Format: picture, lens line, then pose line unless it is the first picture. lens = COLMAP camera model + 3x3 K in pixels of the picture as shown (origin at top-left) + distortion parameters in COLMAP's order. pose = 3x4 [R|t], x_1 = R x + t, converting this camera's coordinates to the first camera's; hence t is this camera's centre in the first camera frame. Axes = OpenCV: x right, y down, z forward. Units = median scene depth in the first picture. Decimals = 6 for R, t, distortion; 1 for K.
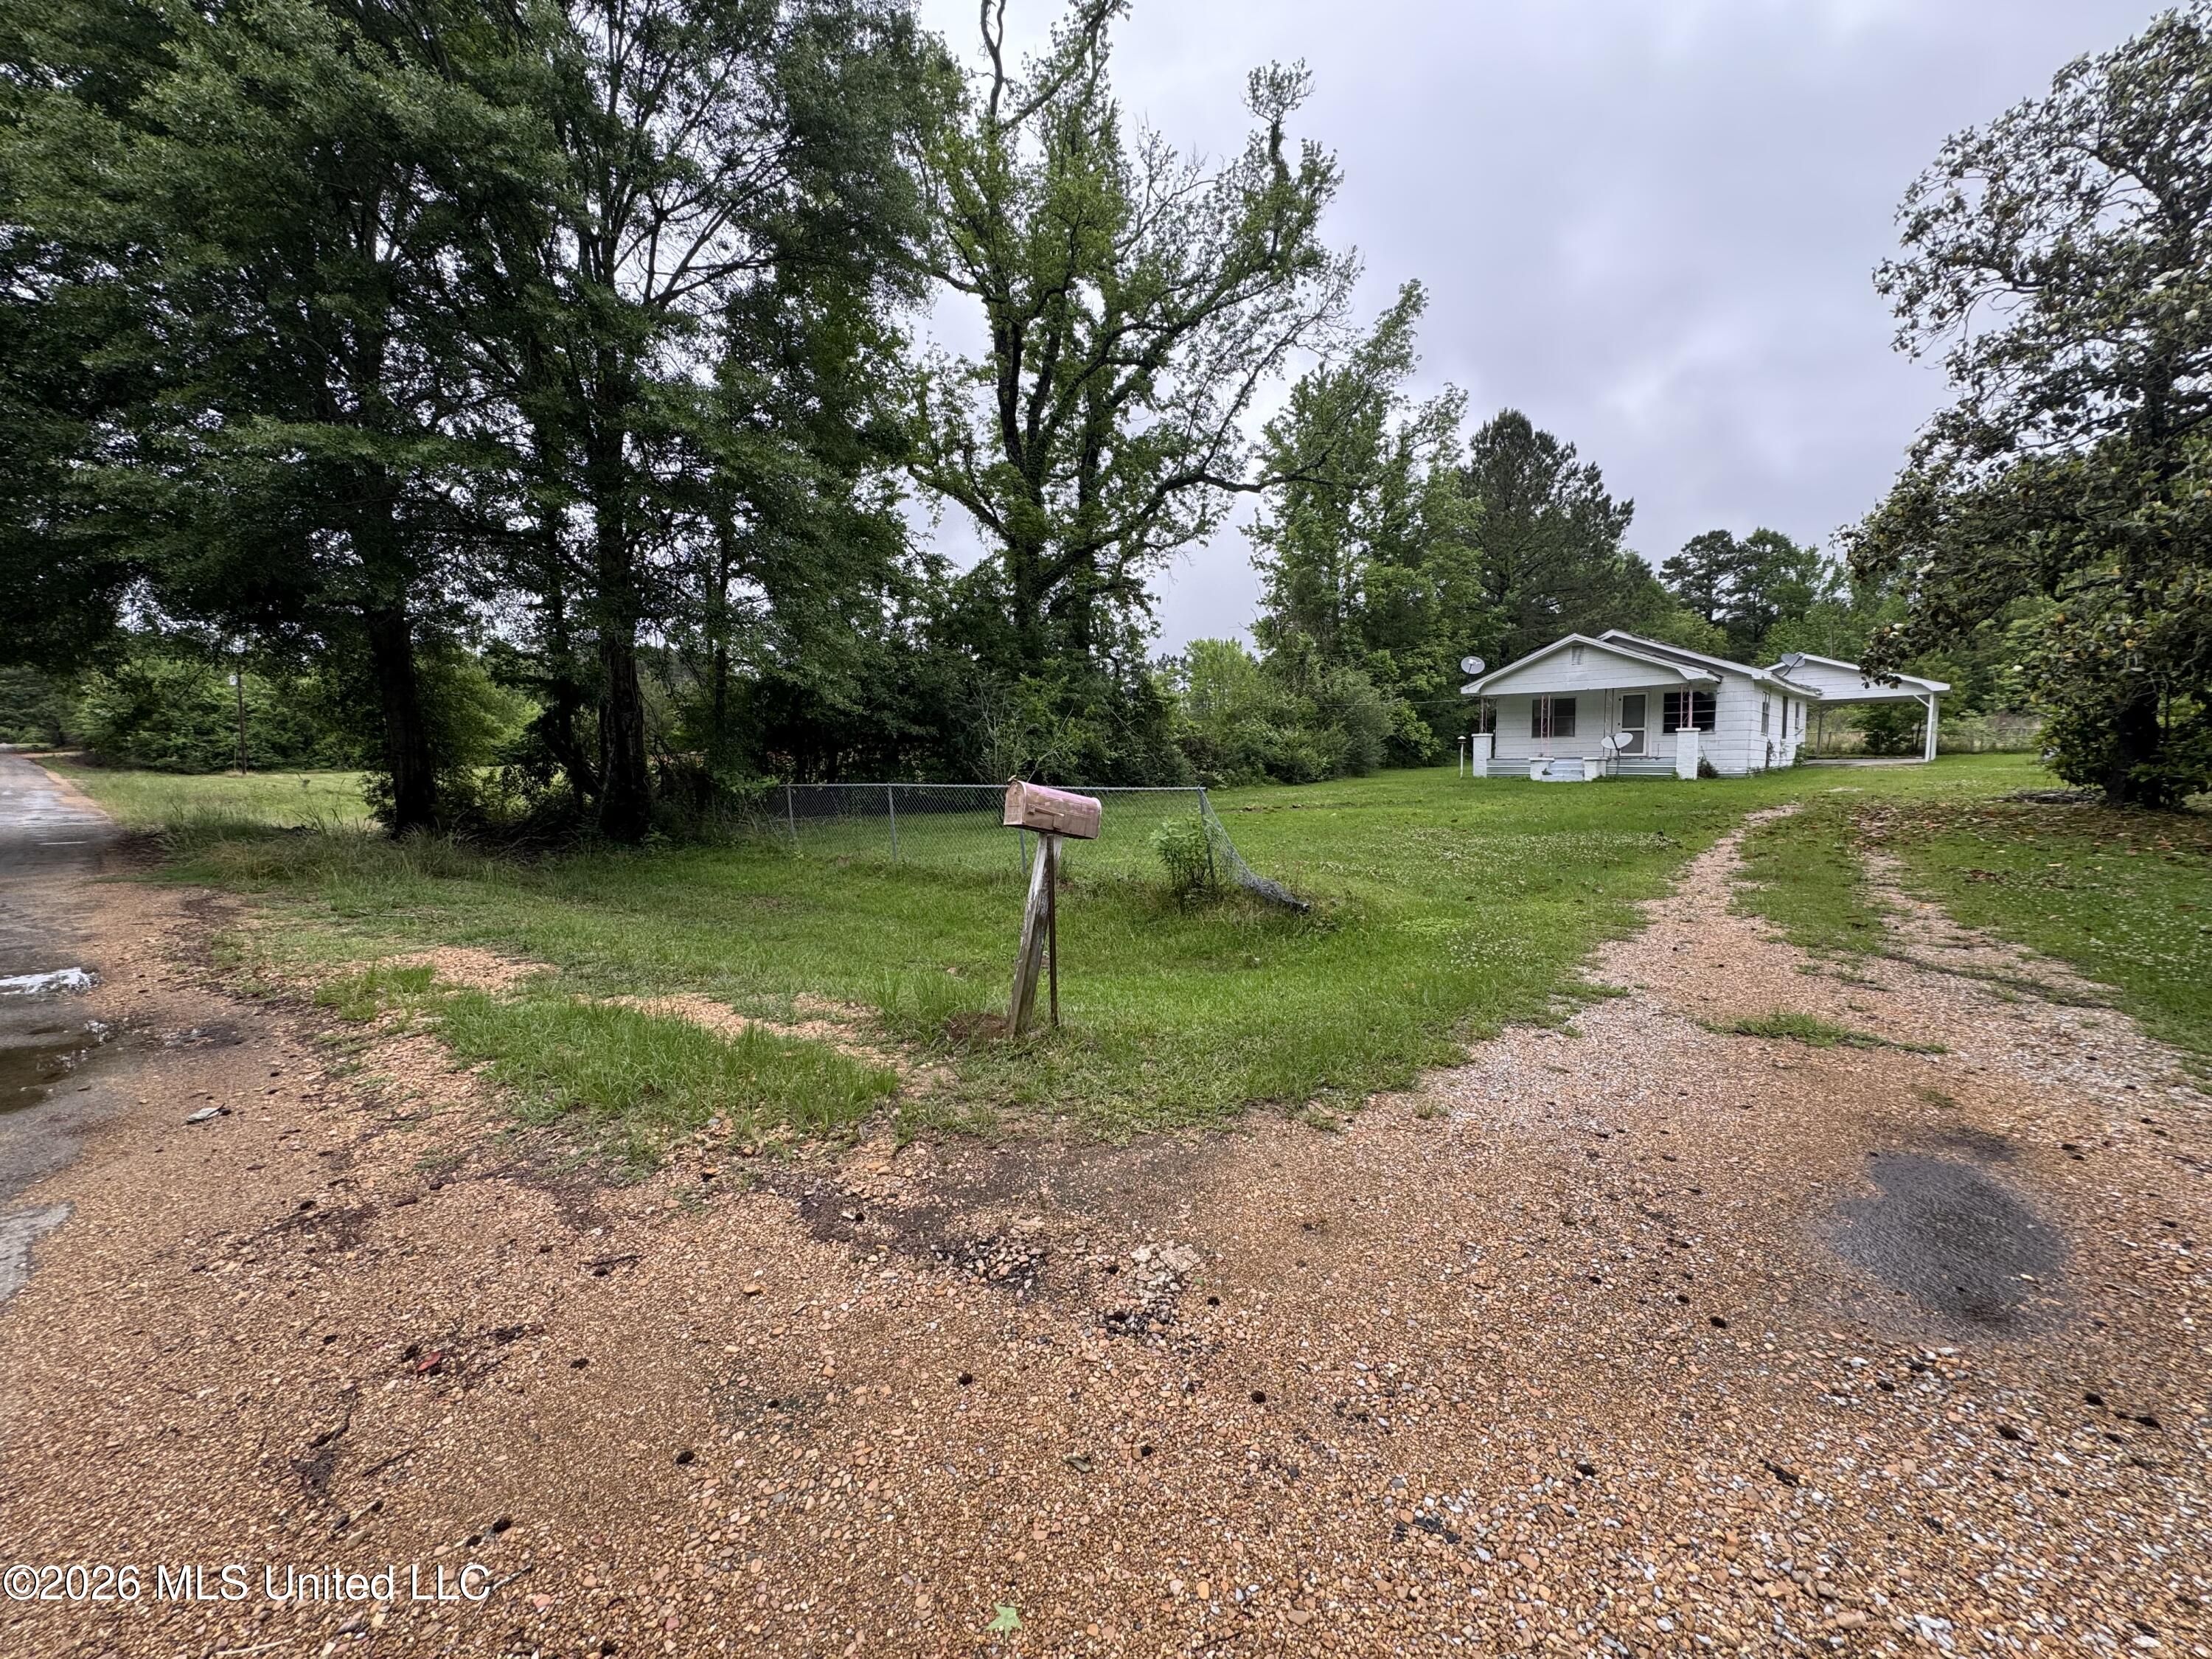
lens RADIAL K [[878.3, 0, 1106.1], [0, 878.3, 820.8], [0, 0, 1]] dist [-0.002201, 0.000348]
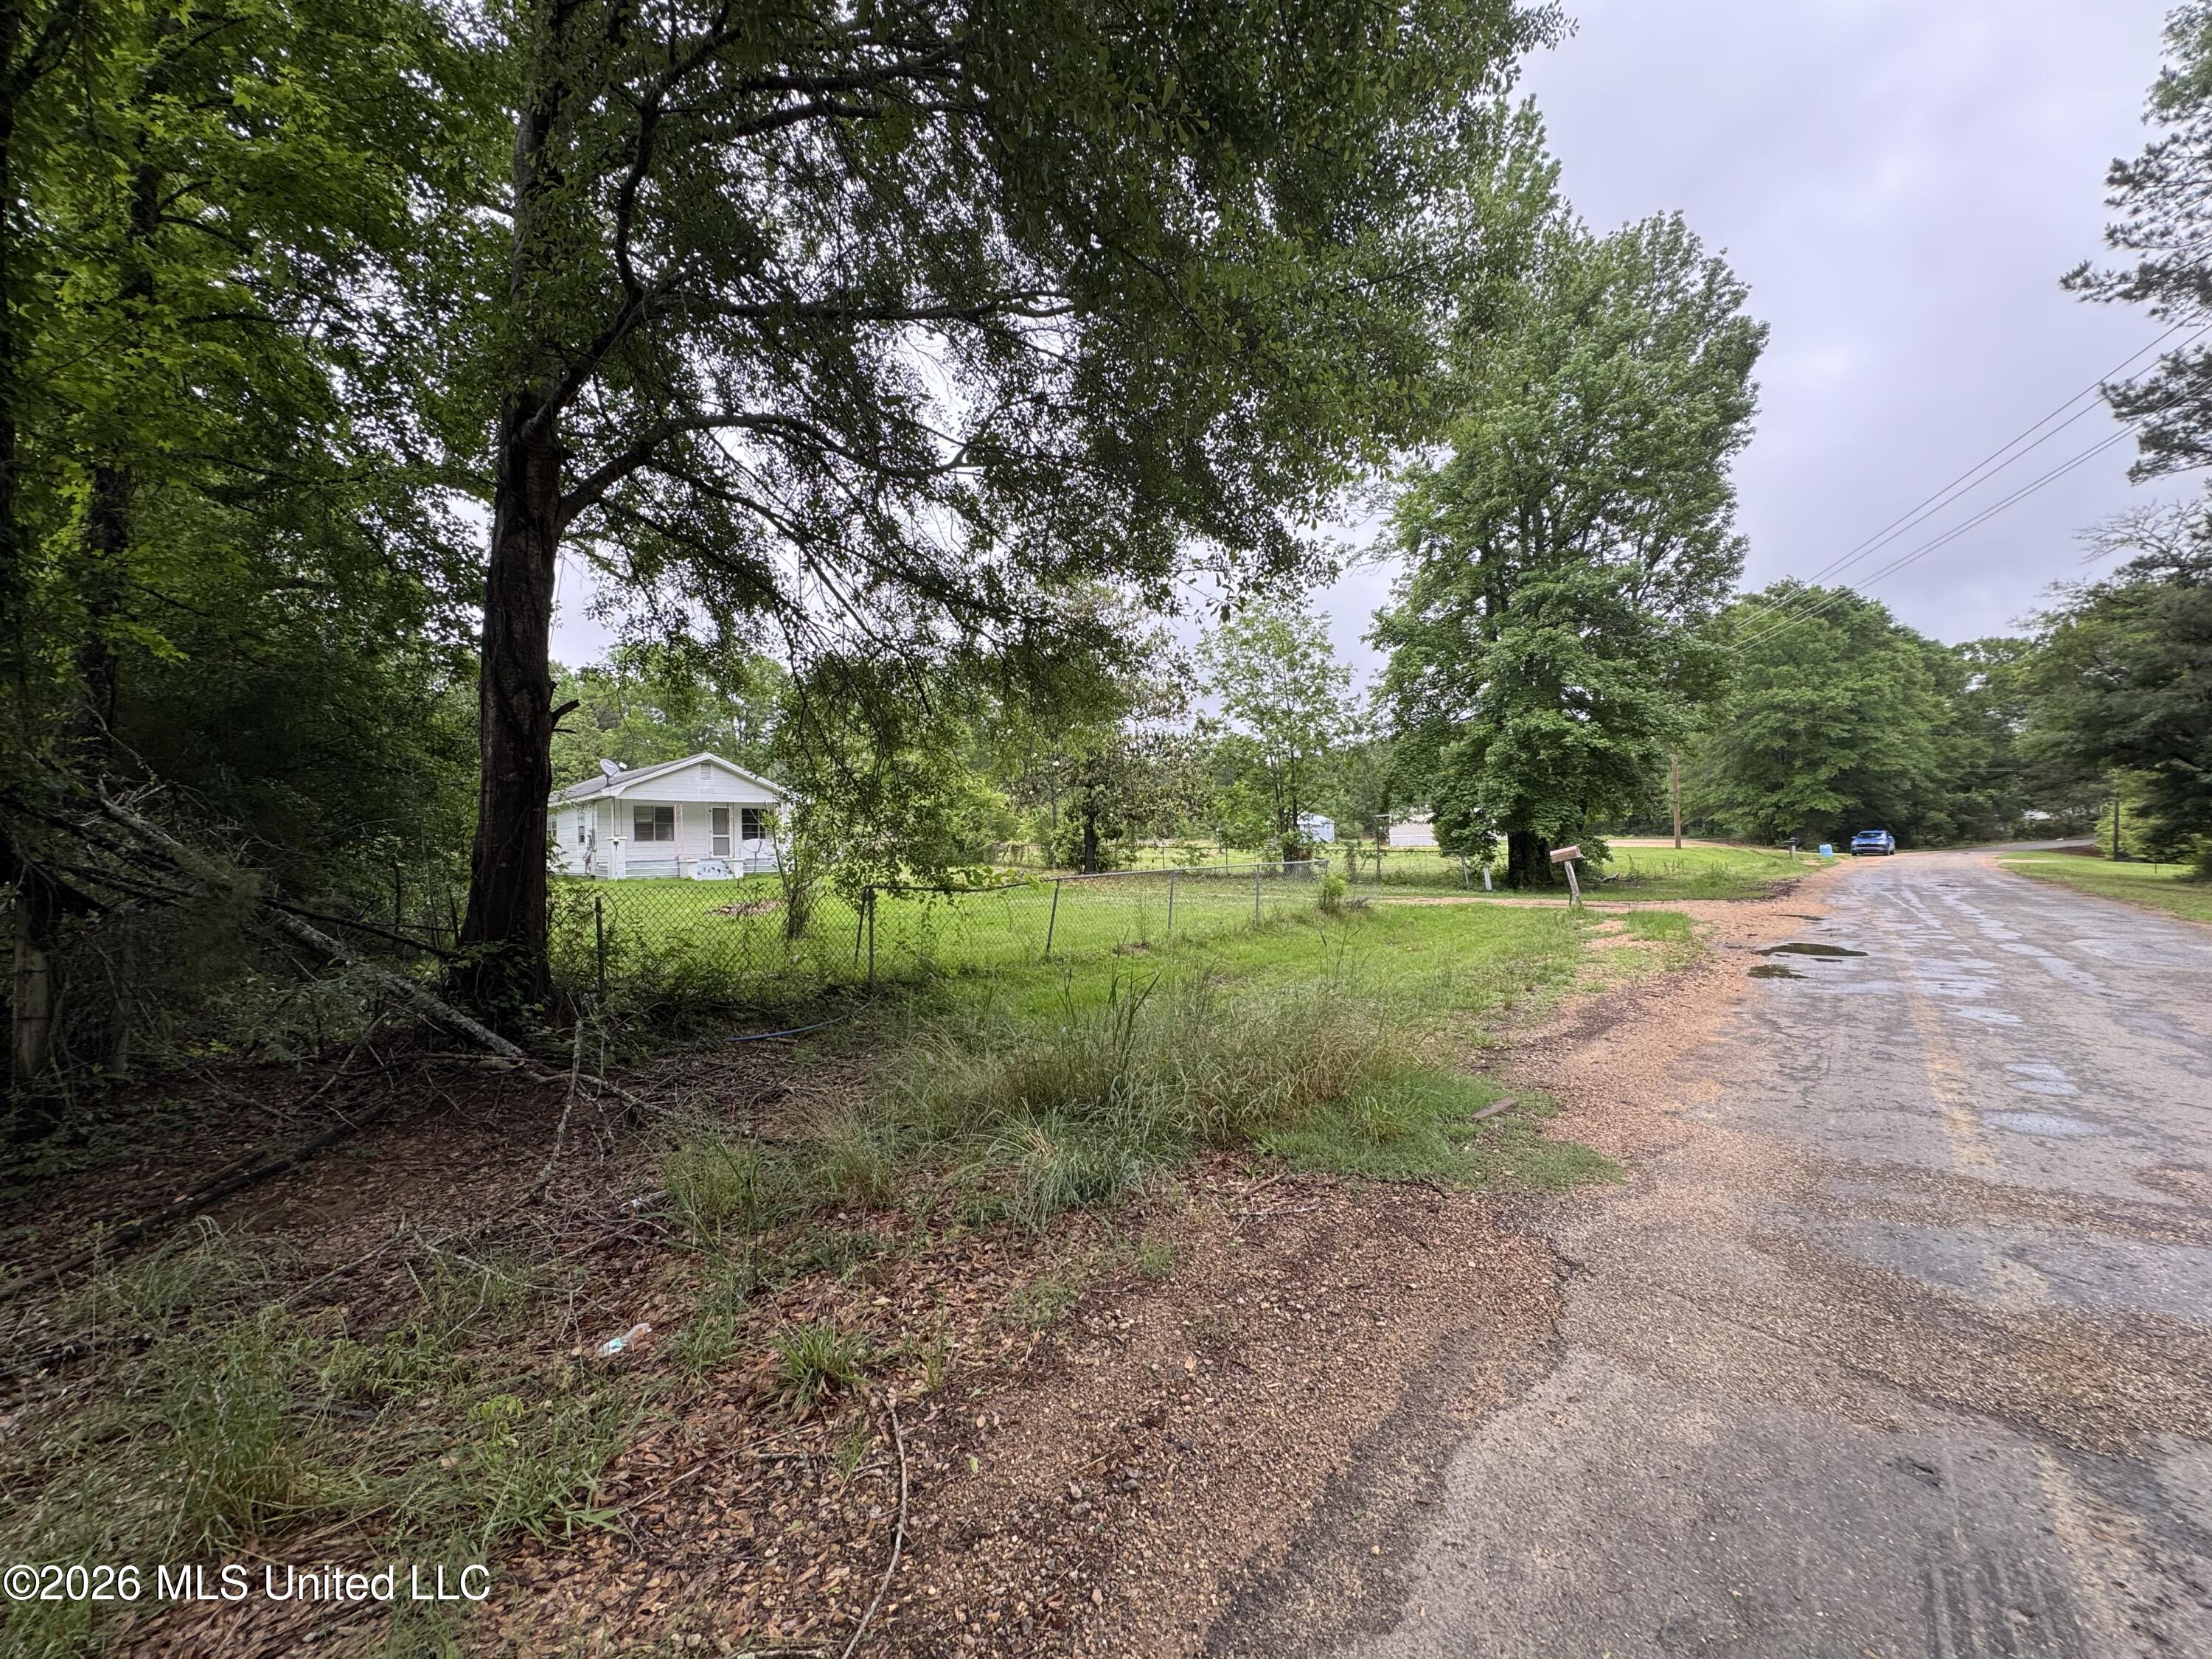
lens RADIAL K [[878.3, 0, 1110.2], [0, 878.3, 834.9], [0, 0, 1]] dist [-0.002201, 0.000348]
pose [[-0.024545, 0.026685, 0.999343, -0.634681], [0.086725, 0.995932, -0.024464, -0.028840], [-0.995930, 0.086068, -0.026759, 0.501744]]
